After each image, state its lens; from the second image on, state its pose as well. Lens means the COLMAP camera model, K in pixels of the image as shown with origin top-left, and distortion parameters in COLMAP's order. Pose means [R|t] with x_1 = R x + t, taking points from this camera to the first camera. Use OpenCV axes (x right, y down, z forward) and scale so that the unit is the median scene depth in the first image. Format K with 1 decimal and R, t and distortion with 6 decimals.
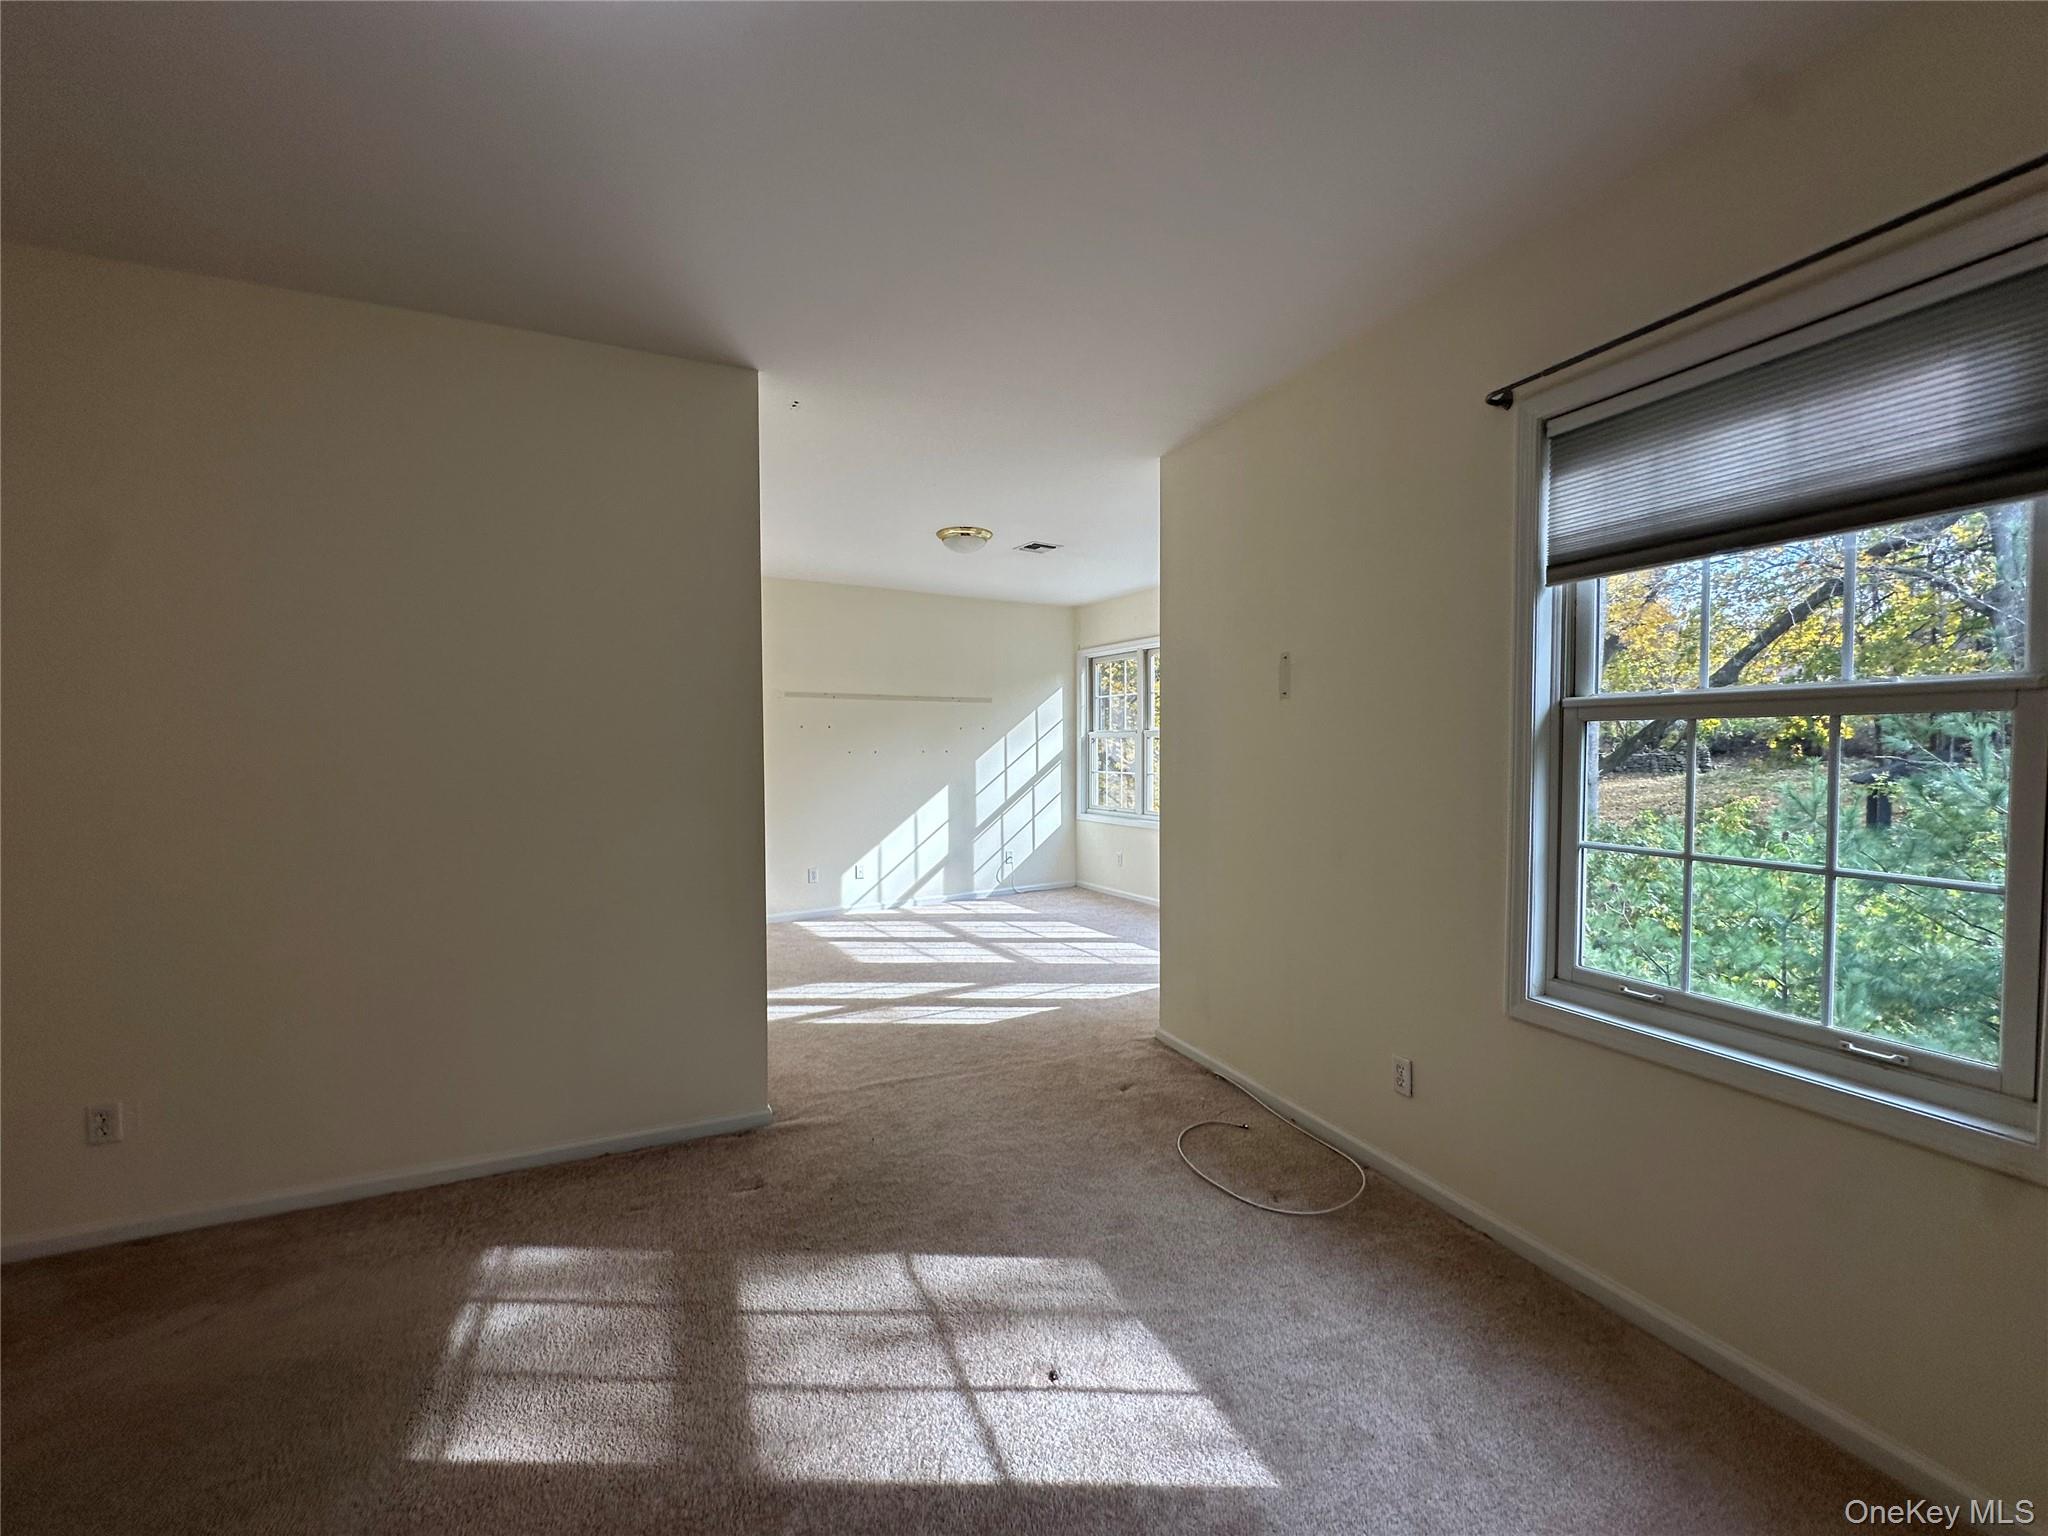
lens RADIAL K [[815.9, 0, 1022.5], [0, 815.9, 767.6], [0, 0, 1]] dist [-0.002491, 0.000661]
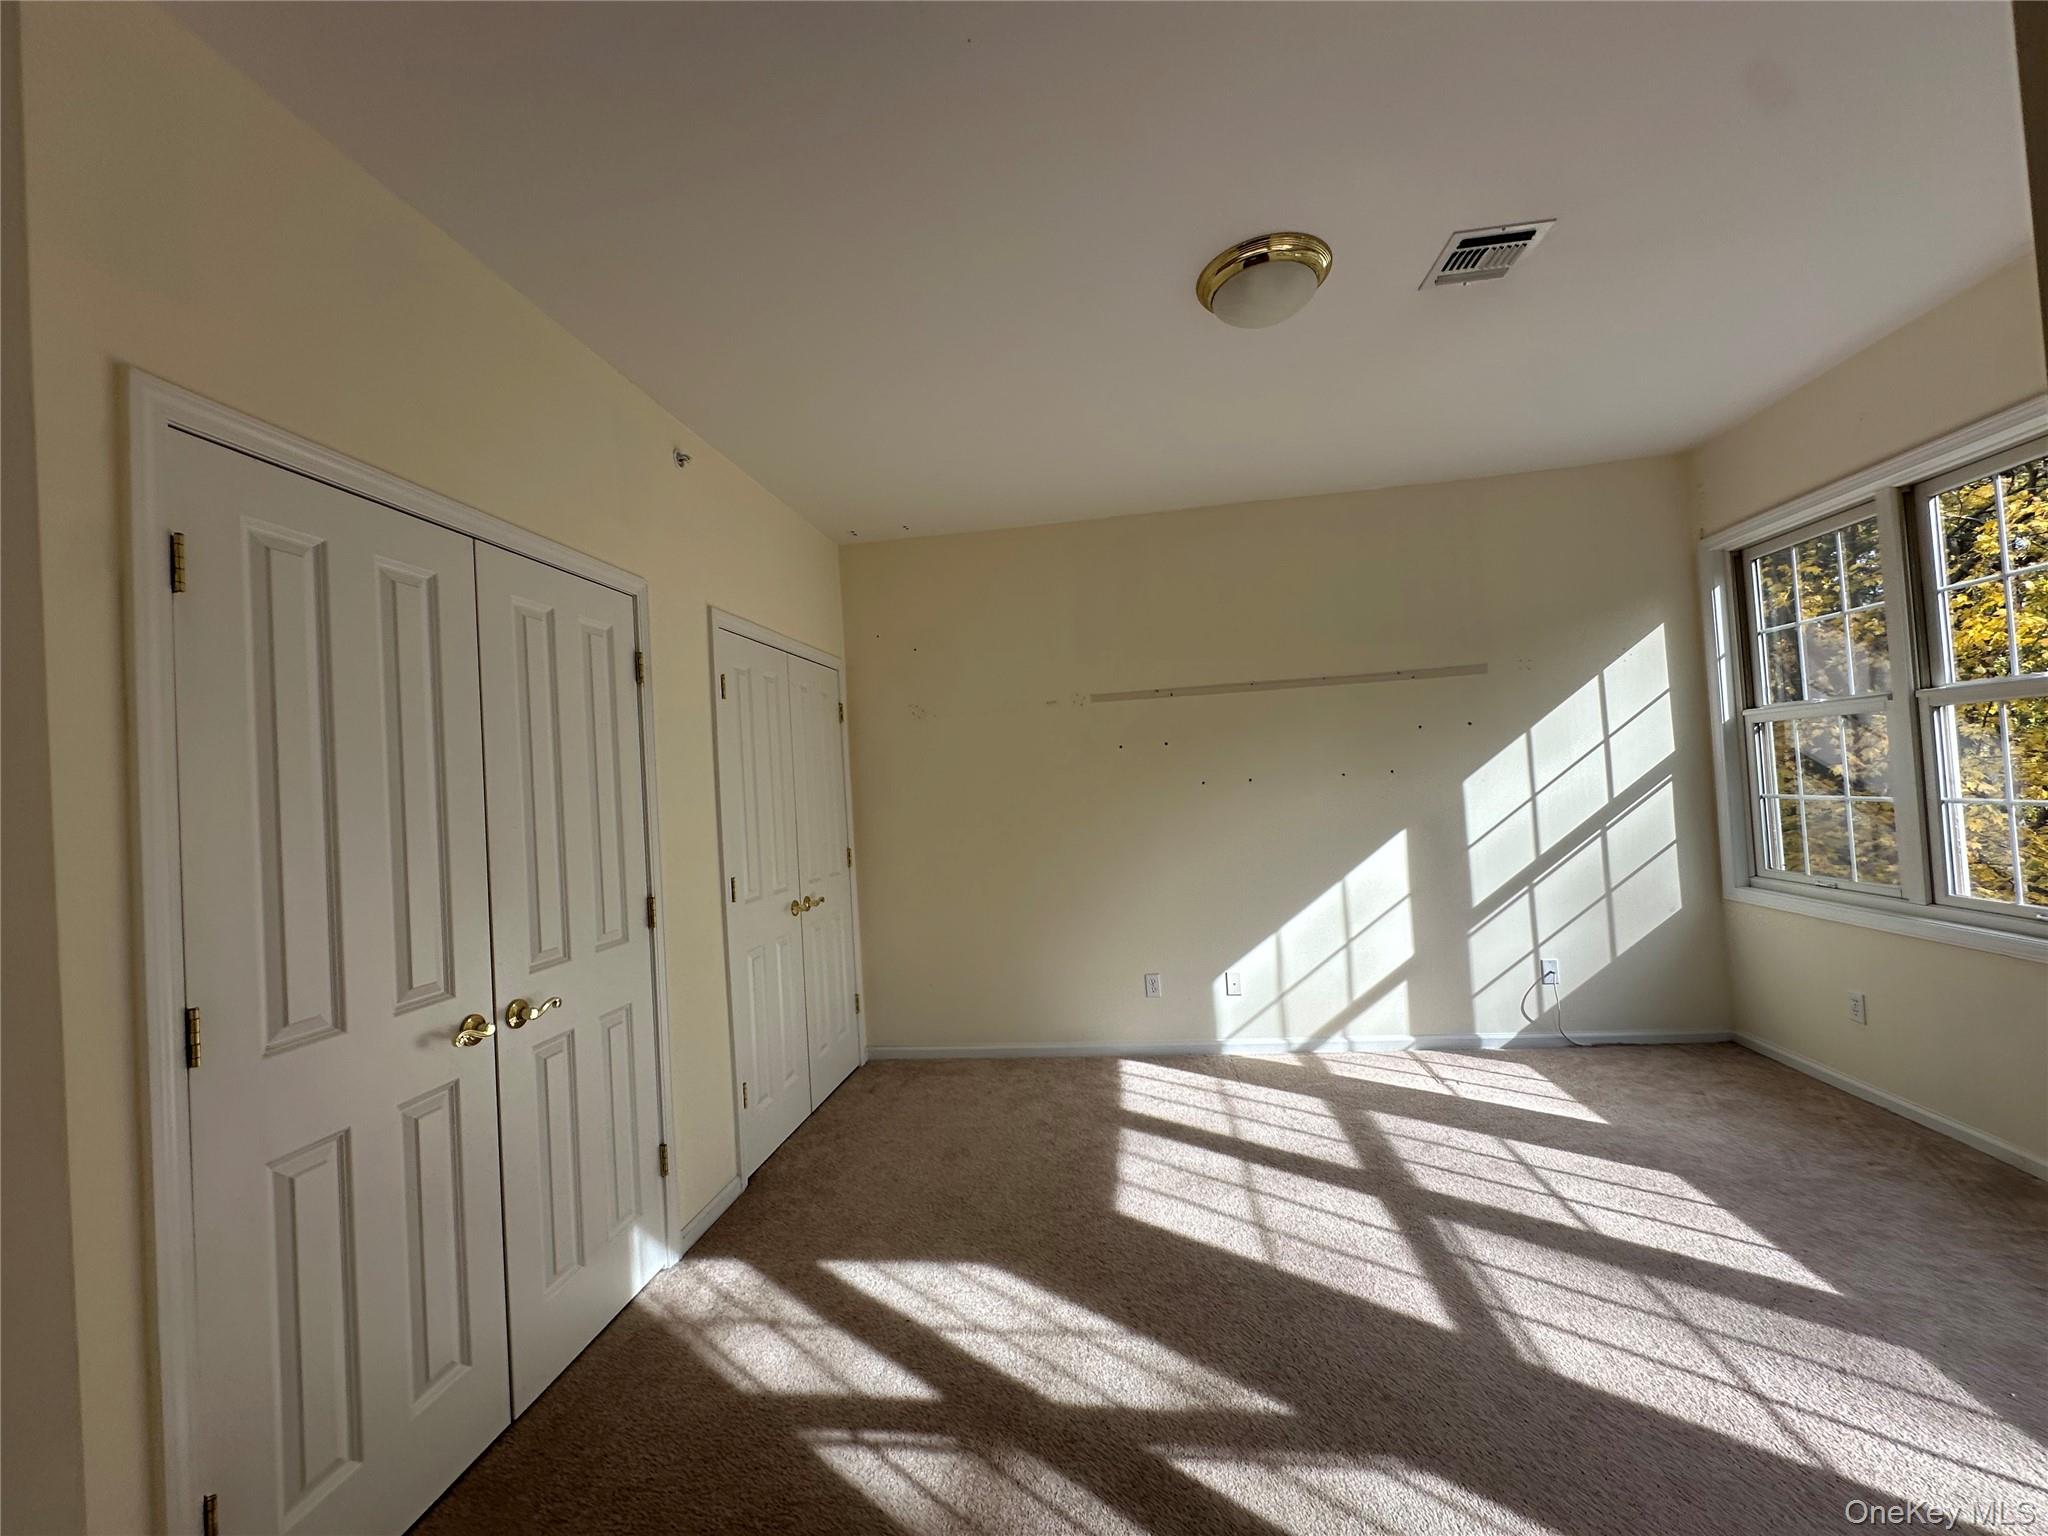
lens RADIAL K [[815.9, 0, 1022.5], [0, 815.9, 767.6], [0, 0, 1]] dist [-0.002491, 0.000661]
pose [[0.768546, -0.059036, -0.637065, 0.064677], [0.040572, 0.998227, -0.043559, -0.008182], [0.638507, 0.007630, 0.769578, 0.419444]]
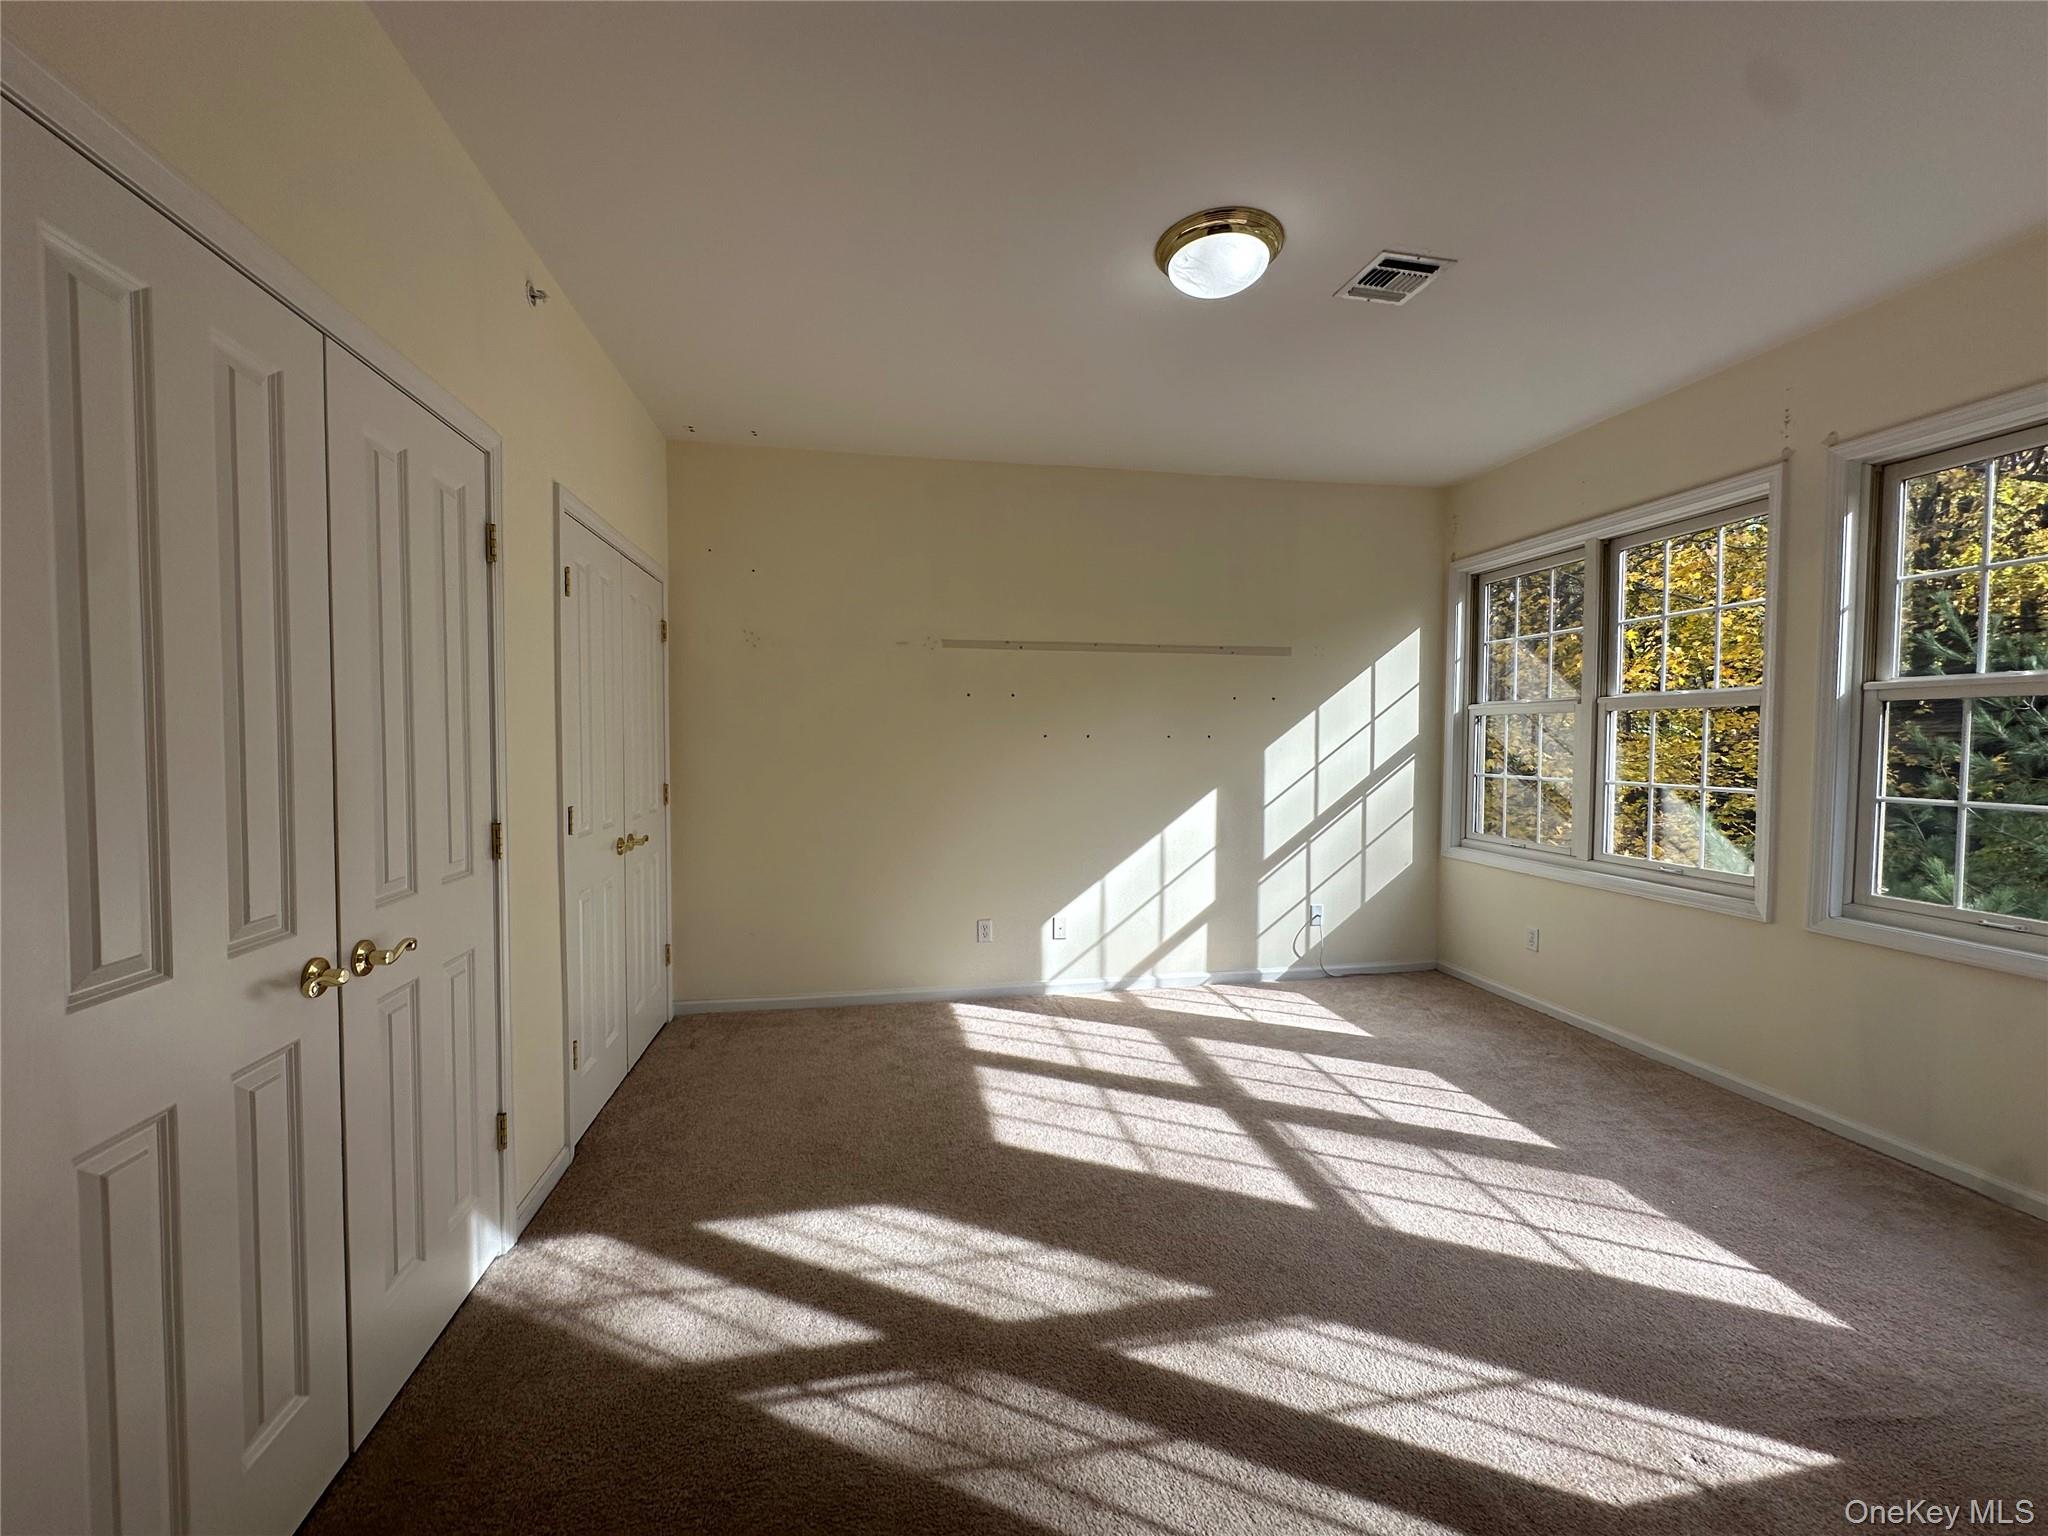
lens RADIAL K [[815.9, 0, 1022.5], [0, 815.9, 767.6], [0, 0, 1]] dist [-0.002491, 0.000661]
pose [[0.931693, 0.018403, -0.362780, -0.002328], [-0.015947, 0.999825, 0.009765, -0.000096], [0.362896, -0.003313, 0.931824, 0.385213]]
